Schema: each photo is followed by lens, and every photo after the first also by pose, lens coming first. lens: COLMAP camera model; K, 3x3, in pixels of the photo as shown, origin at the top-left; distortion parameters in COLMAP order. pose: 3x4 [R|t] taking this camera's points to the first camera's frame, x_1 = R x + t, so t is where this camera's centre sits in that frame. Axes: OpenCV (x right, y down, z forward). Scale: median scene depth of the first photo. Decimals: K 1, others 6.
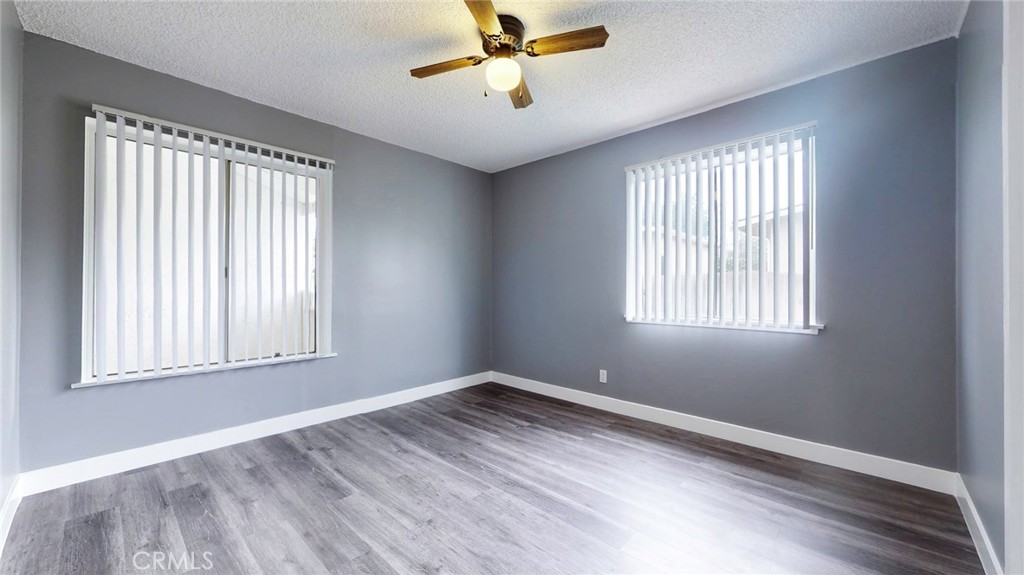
lens RADIAL K [[381.6, 0, 512.0], [0, 381.6, 287.5], [0, 0, 1]] dist [0.000646, -0.000061]
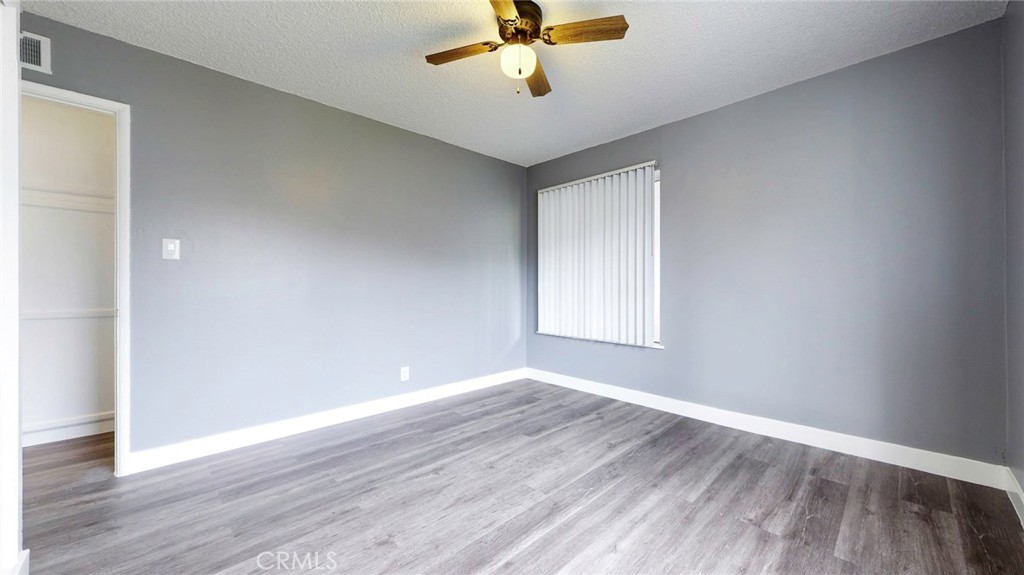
lens RADIAL K [[379.1, 0, 509.4], [0, 379.1, 288.2], [0, 0, 1]] dist [0.000477, -0.000381]
pose [[-0.062633, -0.000148, -0.998037, 0.765457], [0.005473, 0.999985, -0.000492, 0.016145], [0.998022, -0.005493, -0.062631, 0.846221]]
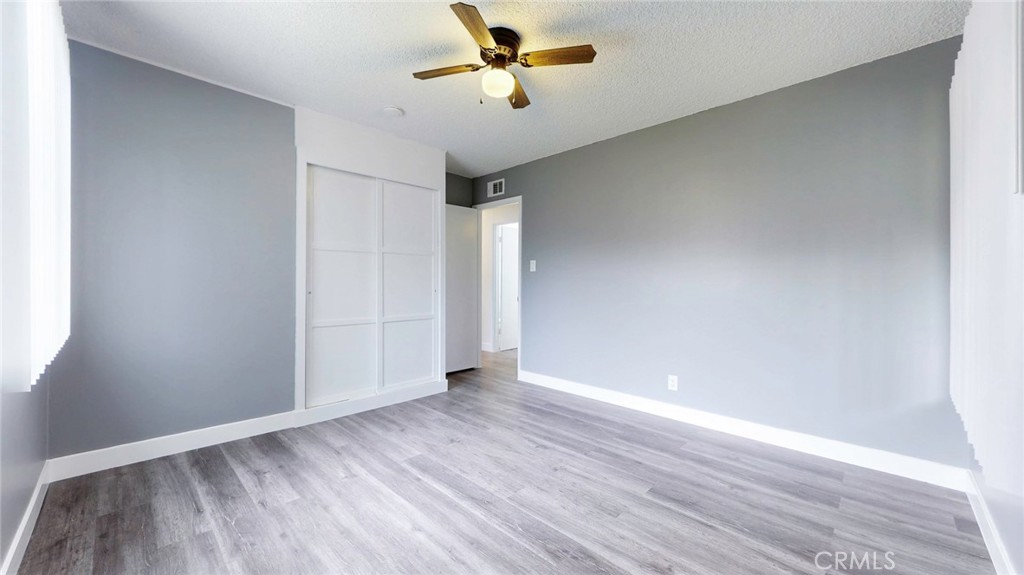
lens RADIAL K [[379.1, 0, 509.4], [0, 379.1, 288.2], [0, 0, 1]] dist [0.000477, -0.000381]
pose [[-0.999016, -0.013786, 0.042164, -0.080190], [-0.013688, 0.999903, 0.002612, 0.010434], [-0.042196, 0.002032, -0.999107, 1.670181]]
